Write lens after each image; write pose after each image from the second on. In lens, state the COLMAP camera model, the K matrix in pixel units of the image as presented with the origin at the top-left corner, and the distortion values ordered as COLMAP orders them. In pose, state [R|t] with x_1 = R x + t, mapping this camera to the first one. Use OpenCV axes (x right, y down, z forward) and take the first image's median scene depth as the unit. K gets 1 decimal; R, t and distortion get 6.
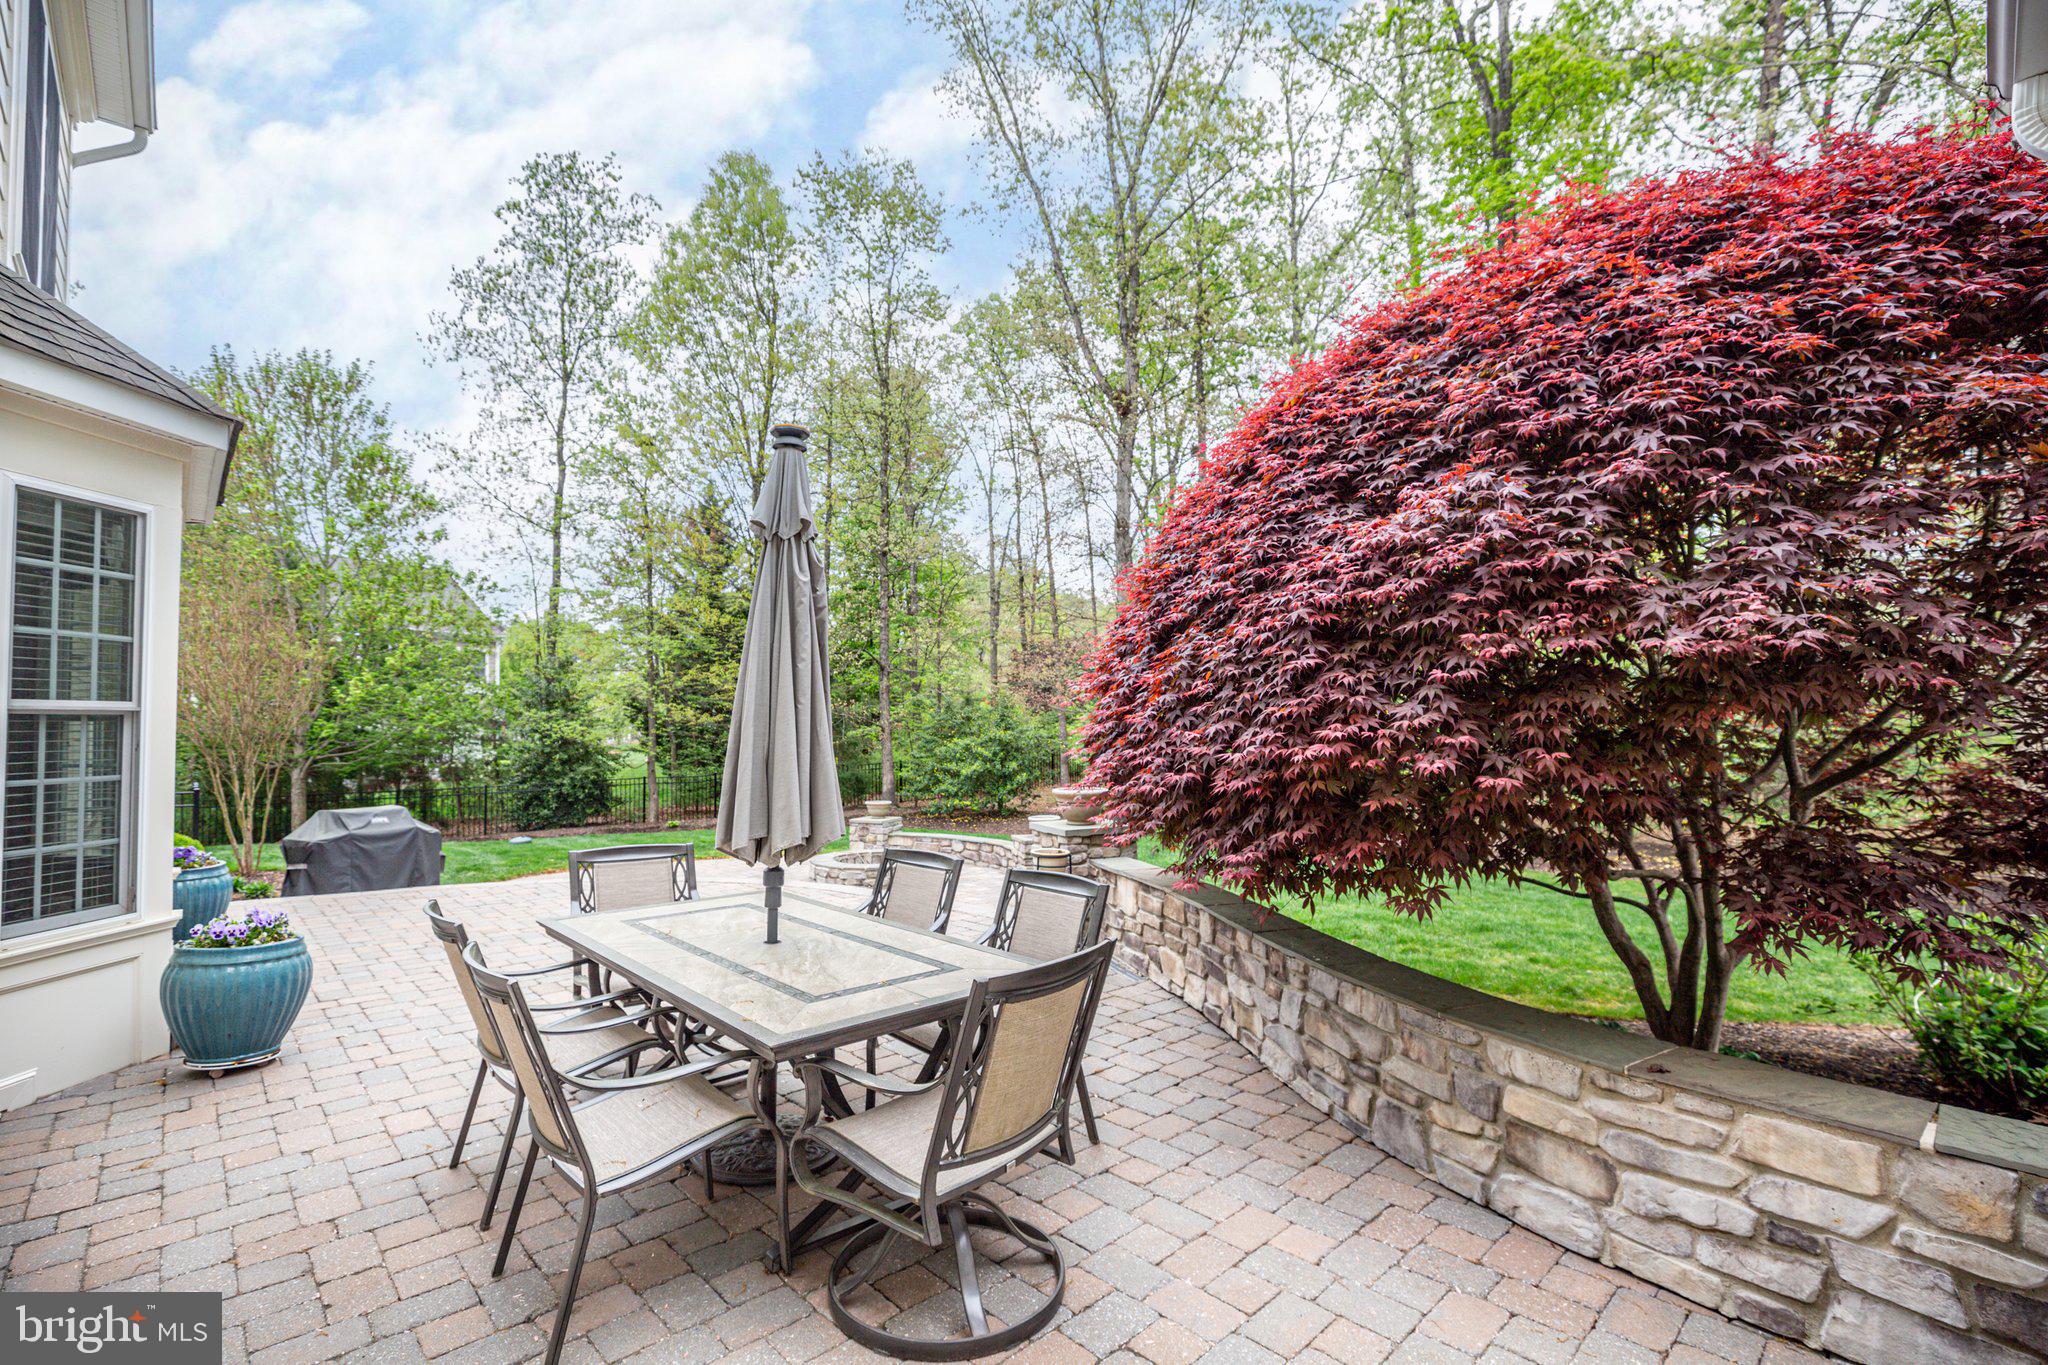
lens RADIAL K [[932.7, 0, 1029.4], [0, 932.7, 693.9], [0, 0, 1]] dist [-0.042000, 0.014642]
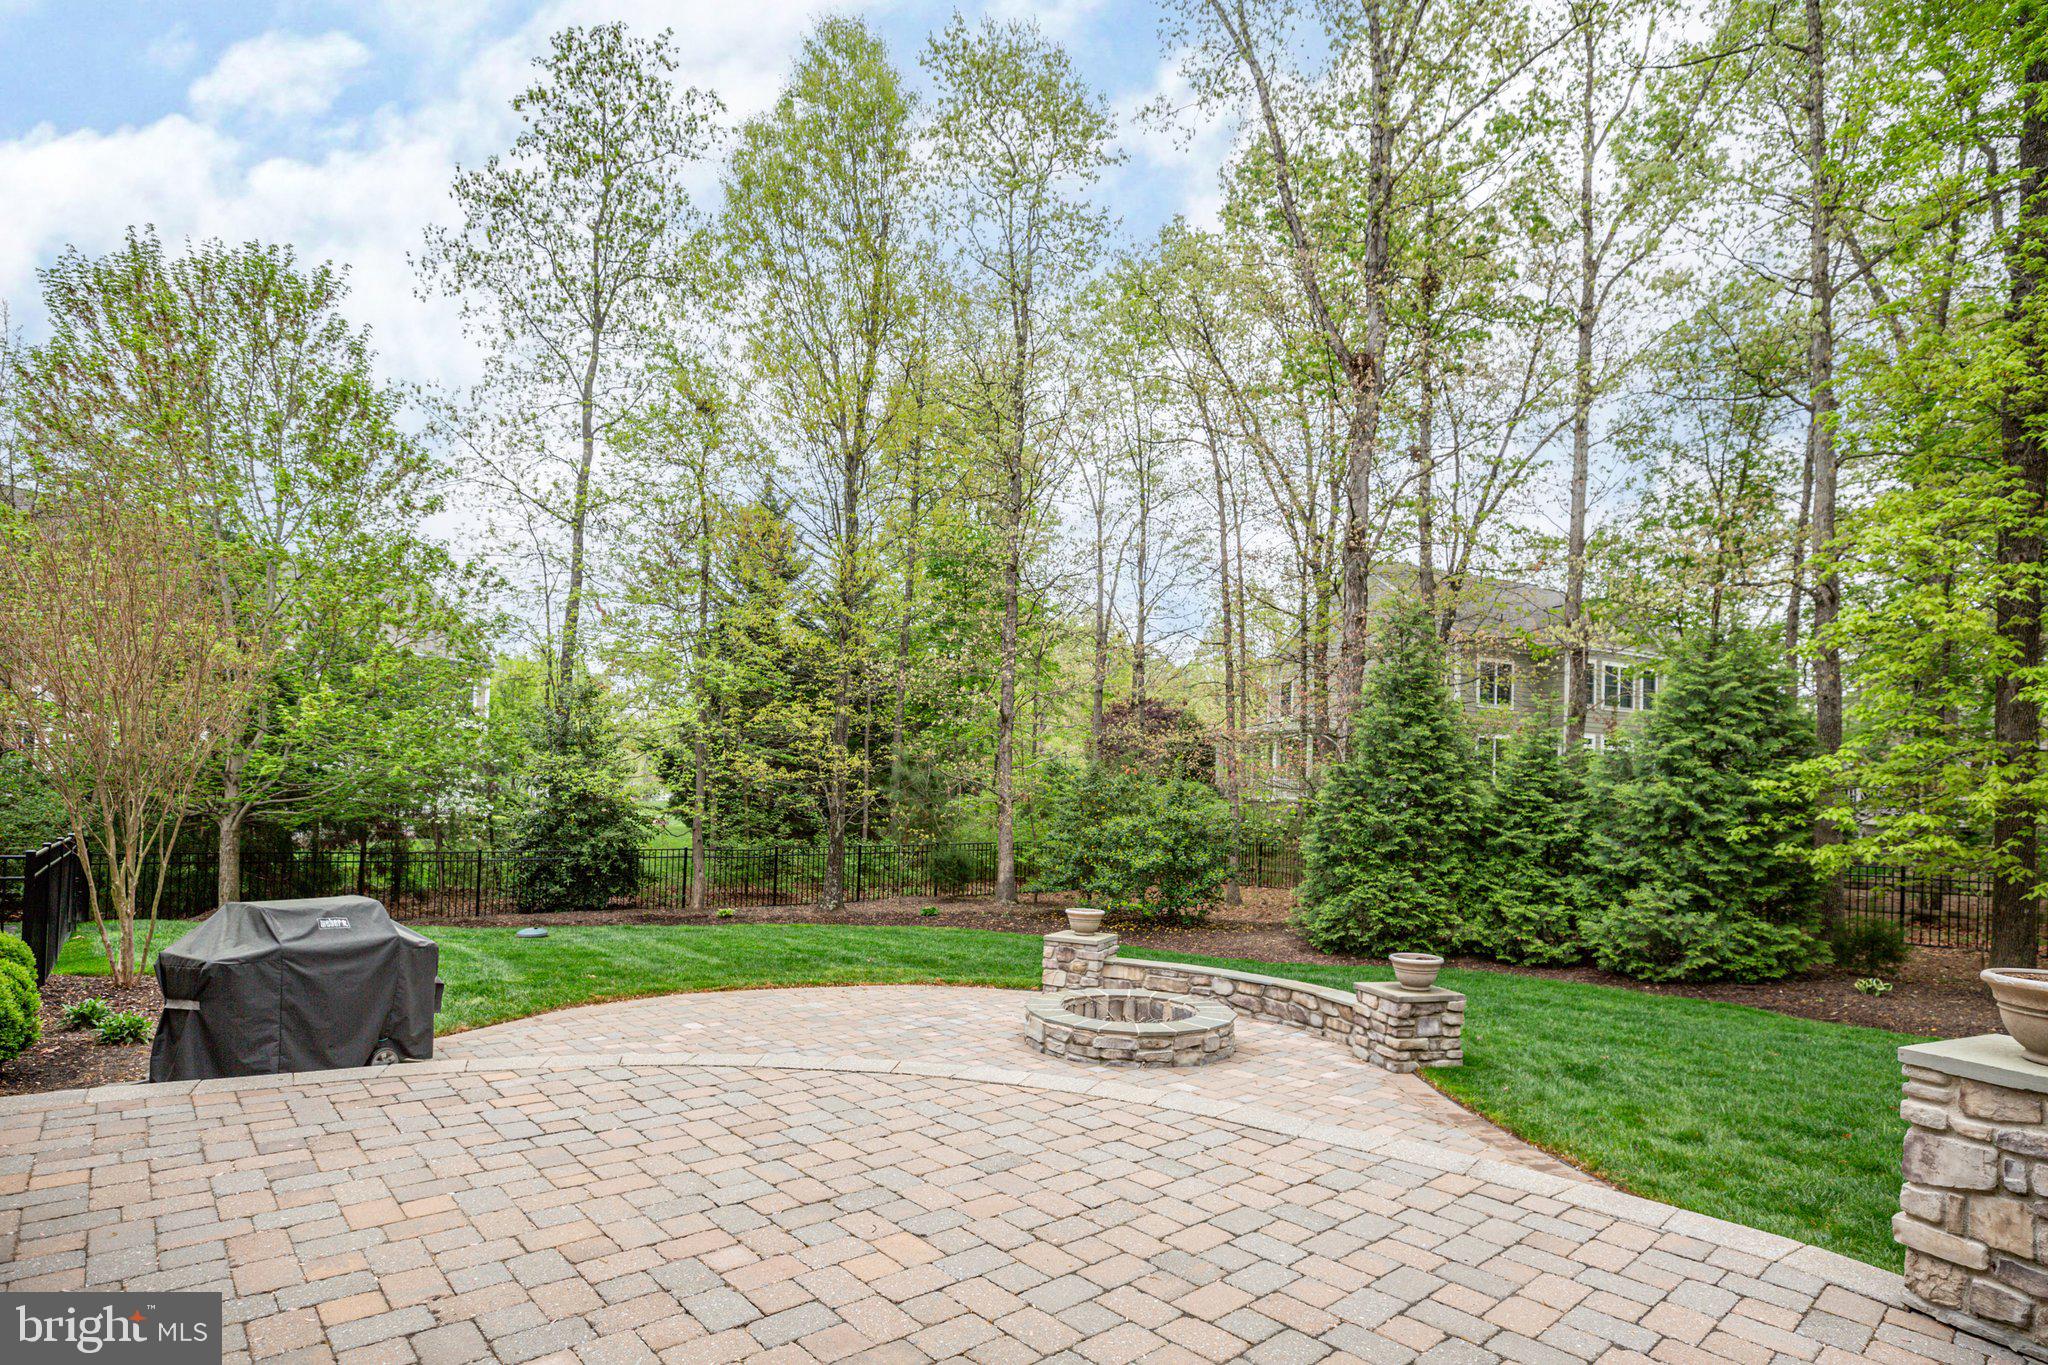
lens RADIAL K [[1028.8, 0, 1028.6], [0, 1028.8, 783.8], [0, 0, 1]] dist [-0.028224, 0.009586]
pose [[0.998661, 0.046077, -0.023507, -0.121180], [-0.045665, 0.998799, 0.017775, 0.009649], [0.024298, -0.016677, 0.999566, 0.172023]]
